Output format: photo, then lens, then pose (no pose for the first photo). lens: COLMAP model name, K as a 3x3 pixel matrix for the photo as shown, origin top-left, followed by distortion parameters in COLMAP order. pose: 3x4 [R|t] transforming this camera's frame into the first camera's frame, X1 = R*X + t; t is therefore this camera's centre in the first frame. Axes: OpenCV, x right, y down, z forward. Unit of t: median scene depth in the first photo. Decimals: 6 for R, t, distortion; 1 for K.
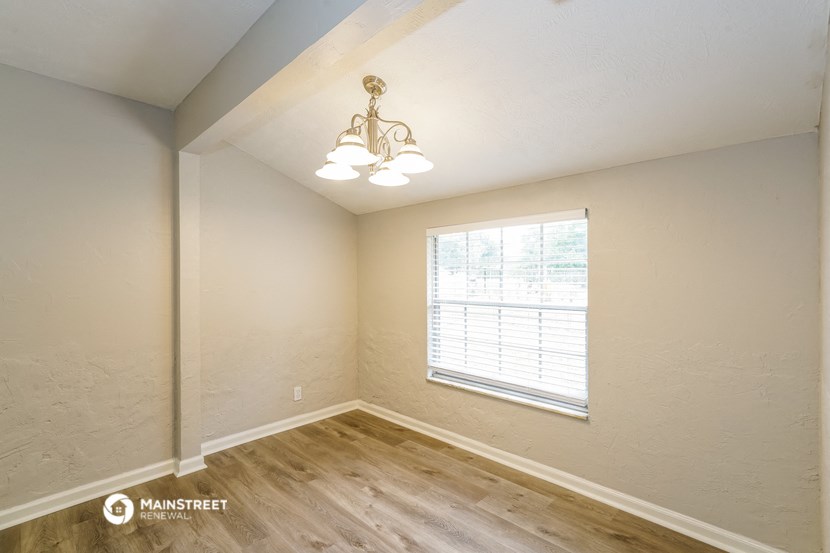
lens RADIAL K [[383.7, 0, 415.0], [0, 383.7, 276.5], [0, 0, 1]] dist [0.018932, 0.000224]
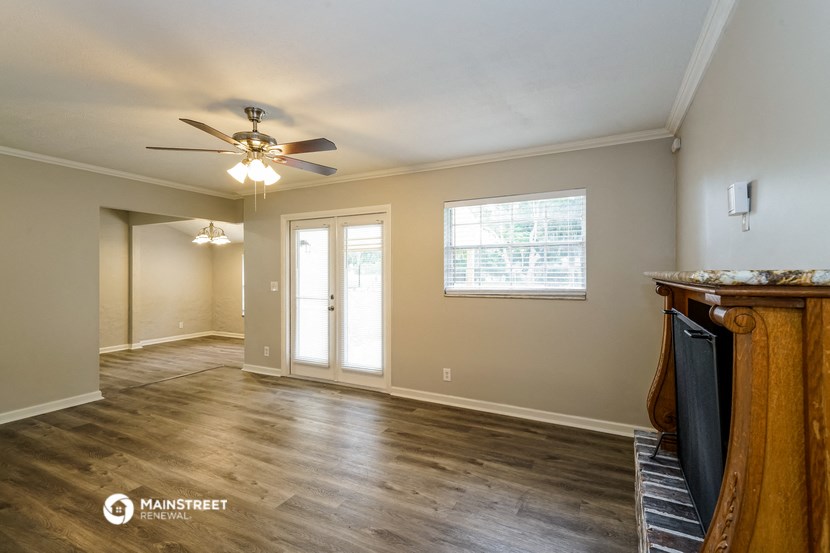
lens RADIAL K [[383.7, 0, 415.0], [0, 383.7, 276.5], [0, 0, 1]] dist [0.018932, 0.000224]
pose [[0.957154, -0.000061, 0.289579, 0.459597], [-0.002982, 0.999945, 0.010070, -0.010814], [-0.289564, -0.010502, 0.957101, -2.042209]]
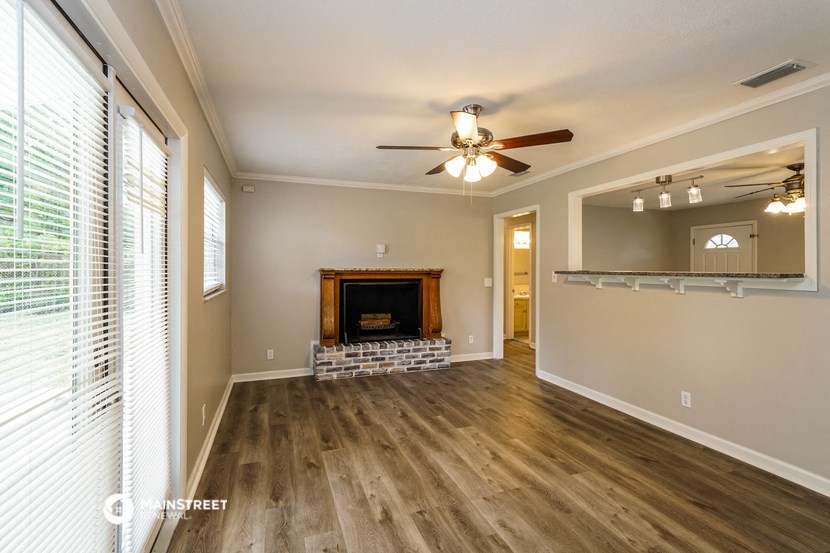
lens RADIAL K [[383.7, 0, 415.0], [0, 383.7, 276.5], [0, 0, 1]] dist [0.018932, 0.000224]
pose [[-0.900642, -0.005835, 0.434523, -0.849070], [-0.000135, 0.999914, 0.013147, 0.014298], [-0.434562, 0.011782, -0.900565, 4.480865]]
